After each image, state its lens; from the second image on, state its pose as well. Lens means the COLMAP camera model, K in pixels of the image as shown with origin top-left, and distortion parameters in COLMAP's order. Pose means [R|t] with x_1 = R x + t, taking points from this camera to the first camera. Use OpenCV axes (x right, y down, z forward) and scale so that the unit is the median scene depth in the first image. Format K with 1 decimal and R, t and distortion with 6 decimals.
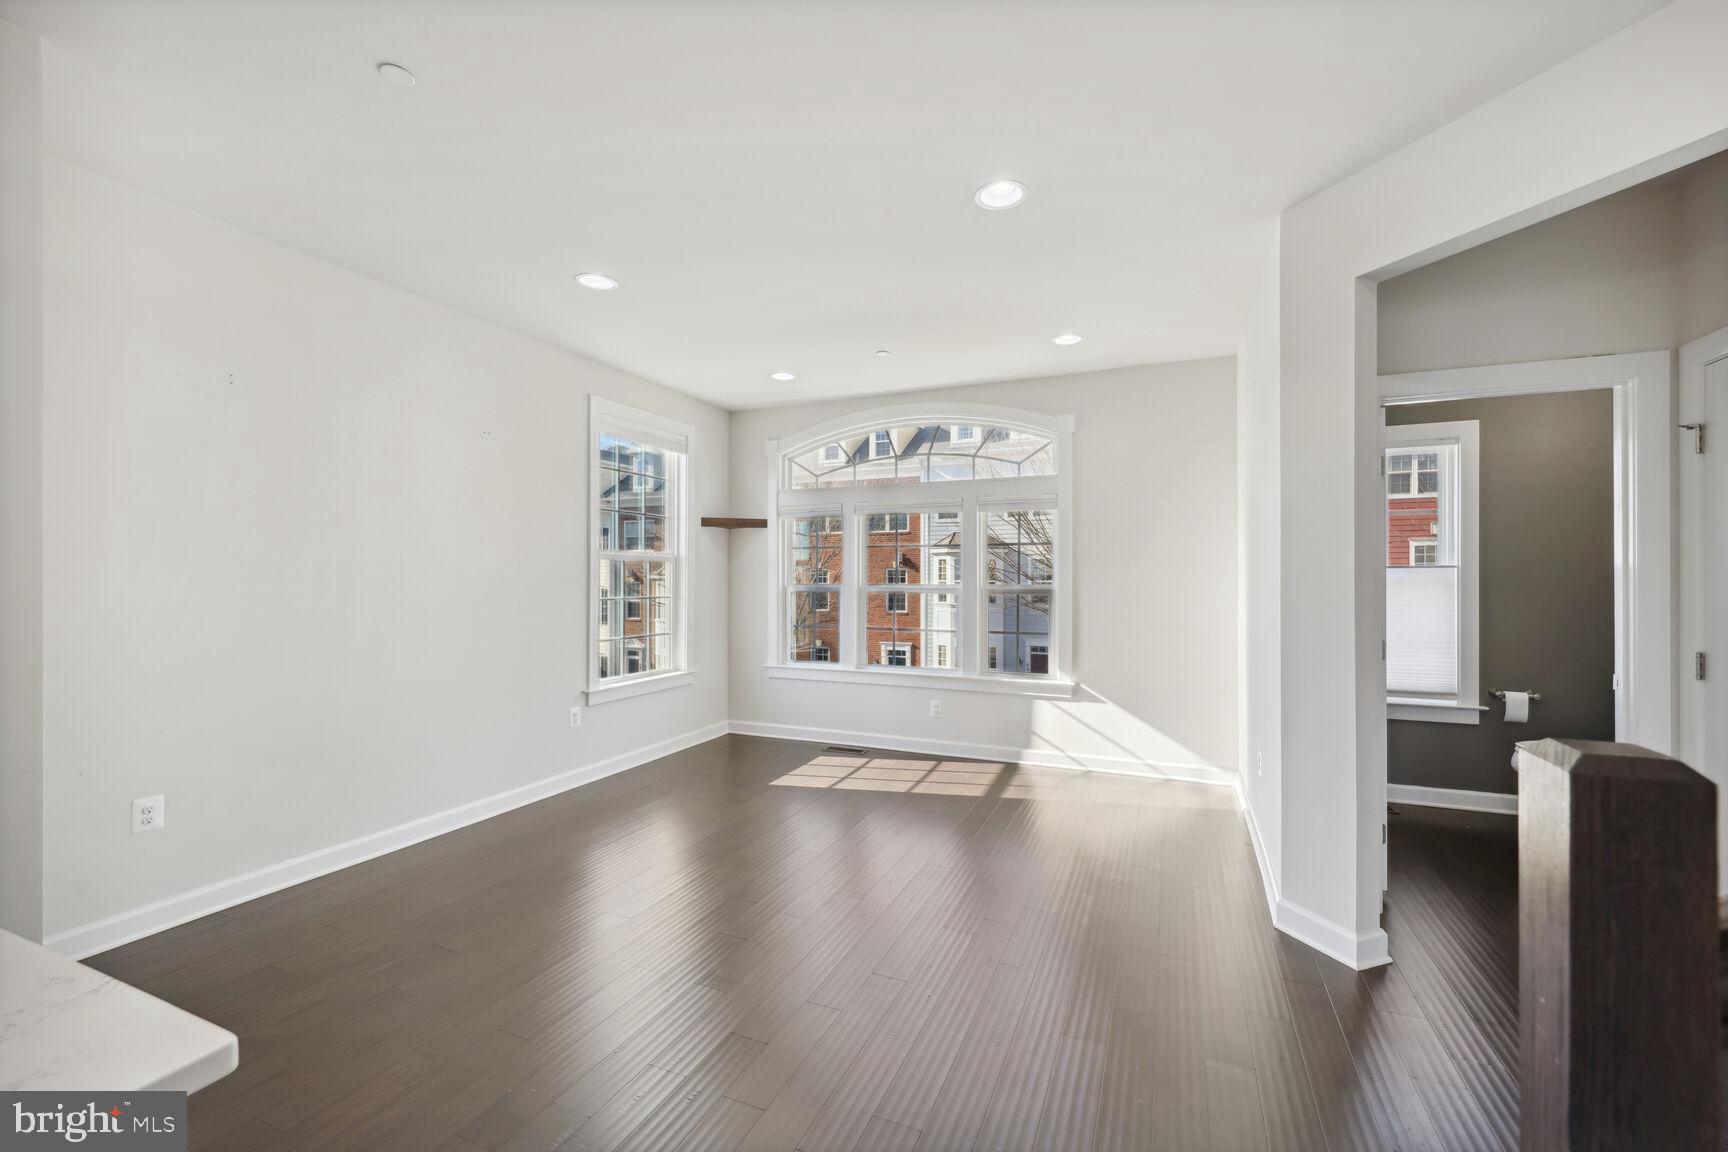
lens RADIAL K [[703.8, 0, 867.7], [0, 703.8, 573.7], [0, 0, 1]] dist [-0.001591, -0.002775]
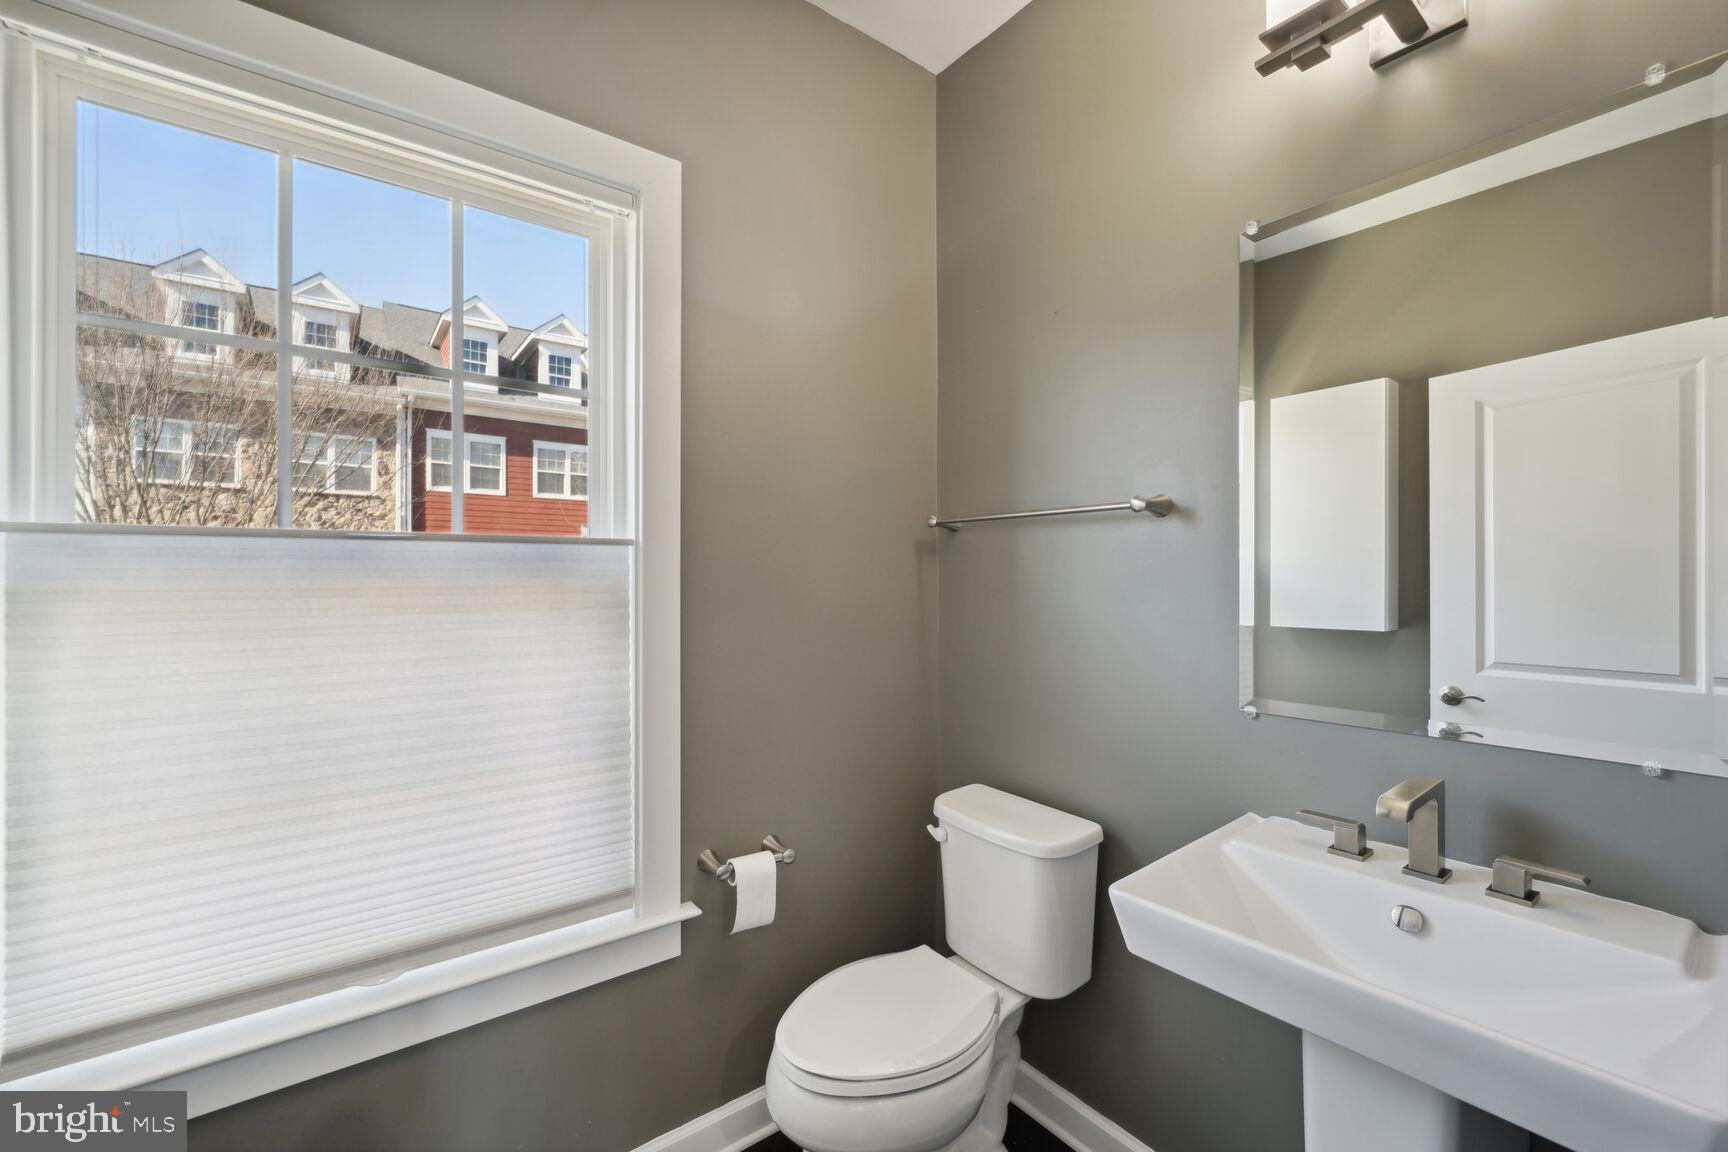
lens RADIAL K [[703.8, 0, 875.2], [0, 703.8, 577.4], [0, 0, 1]] dist [-0.001591, -0.002775]
pose [[0.479576, -0.001075, 0.877500, 0.577011], [0.000353, 0.999999, 0.001032, 0.007274], [-0.877500, -0.000185, 0.479576, 0.712035]]
